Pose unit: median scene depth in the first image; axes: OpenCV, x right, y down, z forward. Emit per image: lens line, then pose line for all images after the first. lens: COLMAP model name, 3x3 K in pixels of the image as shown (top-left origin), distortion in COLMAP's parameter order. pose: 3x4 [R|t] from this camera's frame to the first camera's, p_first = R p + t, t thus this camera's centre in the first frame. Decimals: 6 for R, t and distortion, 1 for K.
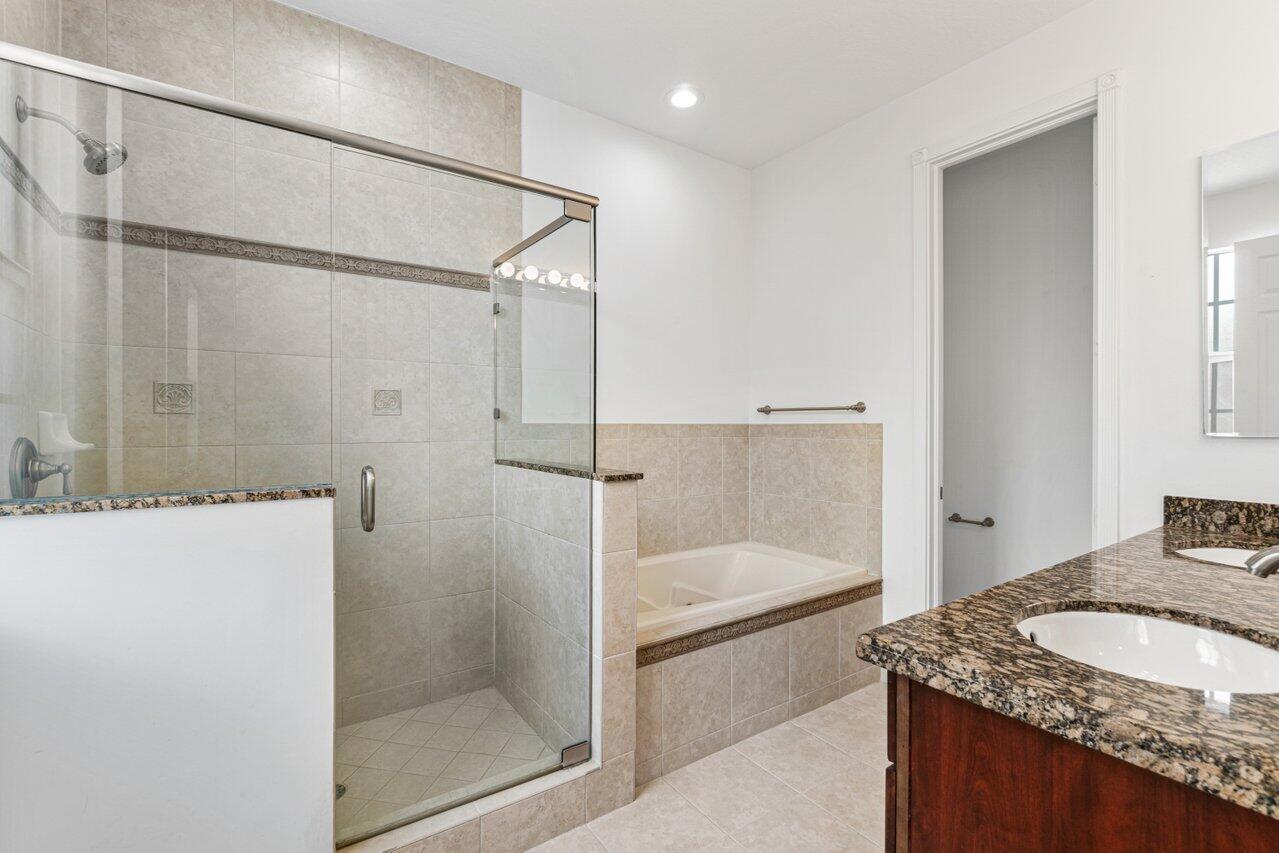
lens RADIAL K [[564.7, 0, 639.5], [0, 564.7, 426.5], [0, 0, 1]] dist [-0.001151, -0.000073]
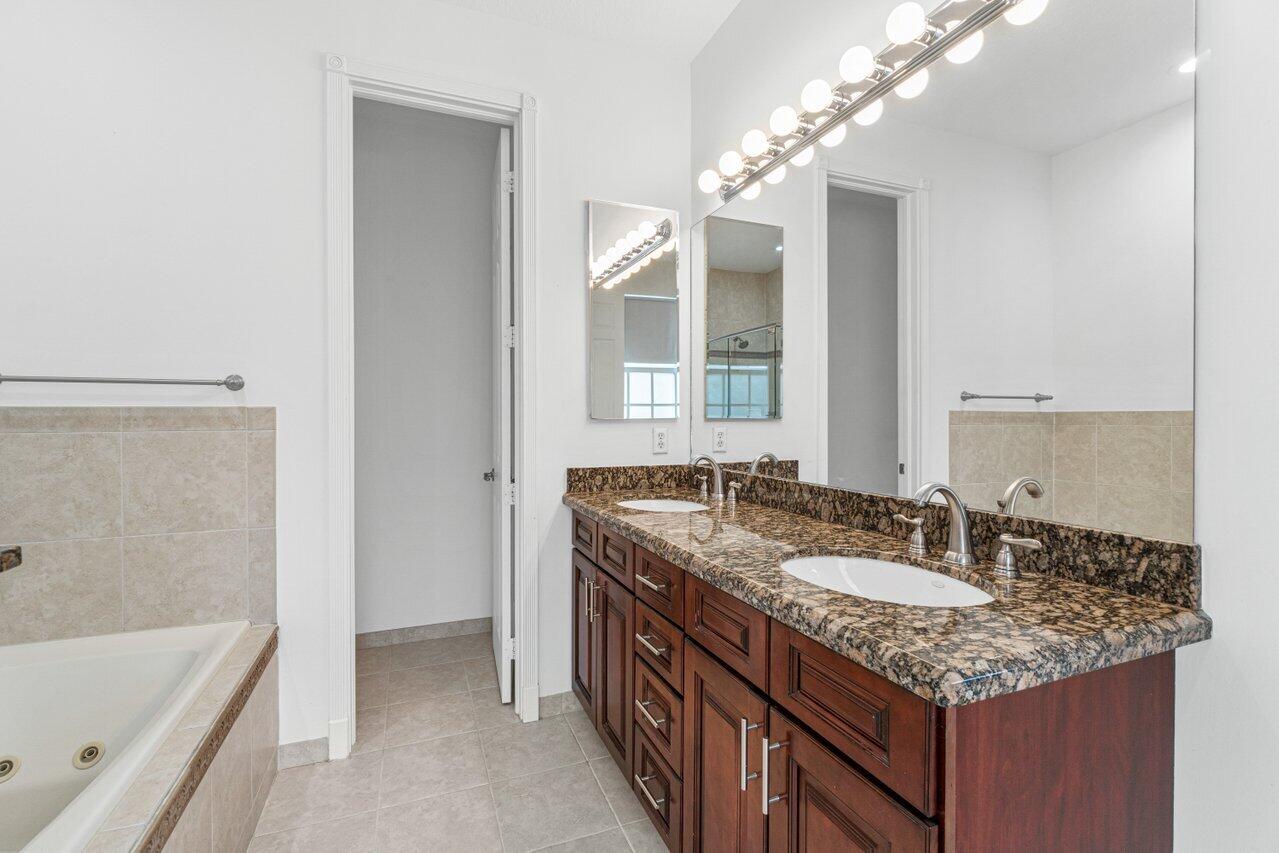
lens RADIAL K [[551.7, 0, 636.9], [0, 551.7, 422.3], [0, 0, 1]] dist [-0.004799, -0.000115]
pose [[0.245456, -0.010212, 0.969354, -0.202392], [0.005357, 0.999944, 0.009178, 0.014462], [-0.969393, 0.002940, 0.245497, 0.609382]]
